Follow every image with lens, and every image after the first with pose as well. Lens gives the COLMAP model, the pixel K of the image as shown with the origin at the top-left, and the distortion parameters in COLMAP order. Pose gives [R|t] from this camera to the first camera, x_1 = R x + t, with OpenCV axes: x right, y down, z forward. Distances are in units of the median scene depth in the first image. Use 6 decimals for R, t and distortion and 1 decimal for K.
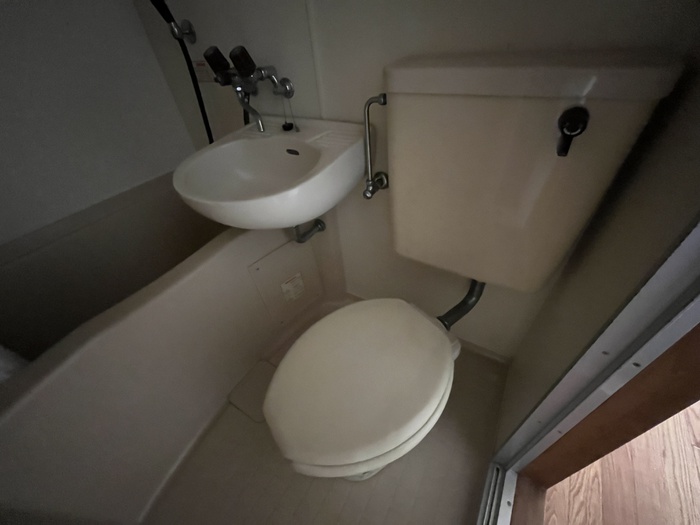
lens RADIAL K [[280.8, 0, 348.4], [0, 280.8, 261.4], [0, 0, 1]] dist [-0.003043, 0.000408]
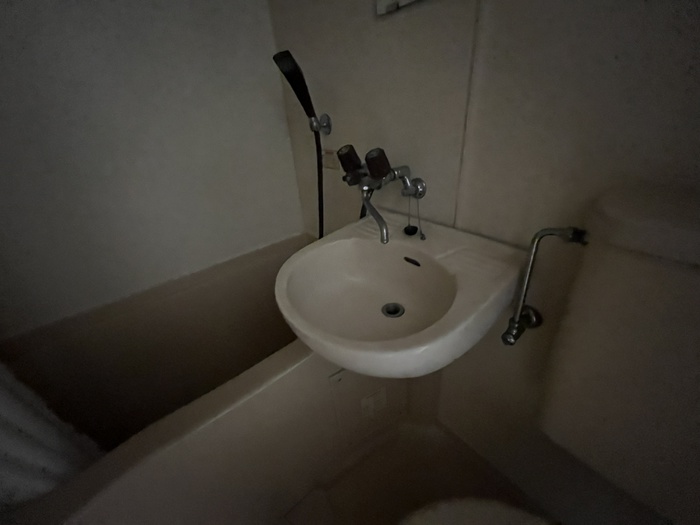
lens RADIAL K [[280.8, 0, 352.5], [0, 280.8, 261.3], [0, 0, 1]] dist [-0.003043, 0.000408]
pose [[0.951685, 0.158552, -0.262976, -0.154711], [-0.204463, 0.966130, -0.157439, -0.234881], [0.229107, 0.203601, 0.951870, 0.186034]]
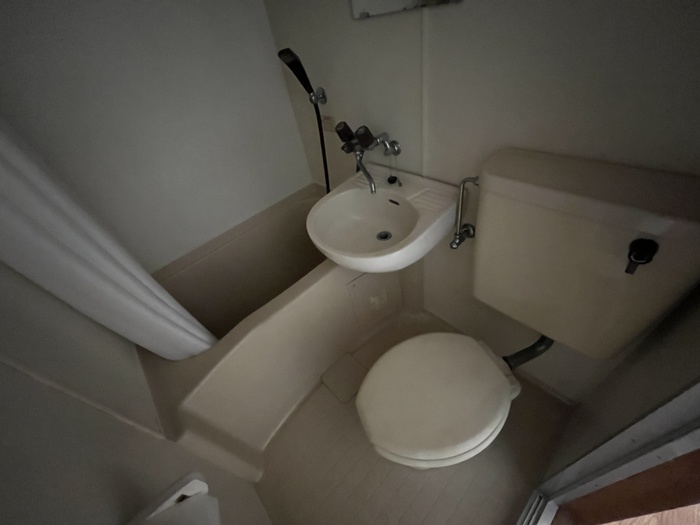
lens RADIAL K [[280.8, 0, 349.2], [0, 280.8, 263.2], [0, 0, 1]] dist [-0.003043, 0.000408]
pose [[0.959357, 0.121854, -0.254529, -0.044350], [-0.102883, 0.990915, 0.086613, -0.221440], [0.262771, -0.056906, 0.963179, -0.252473]]
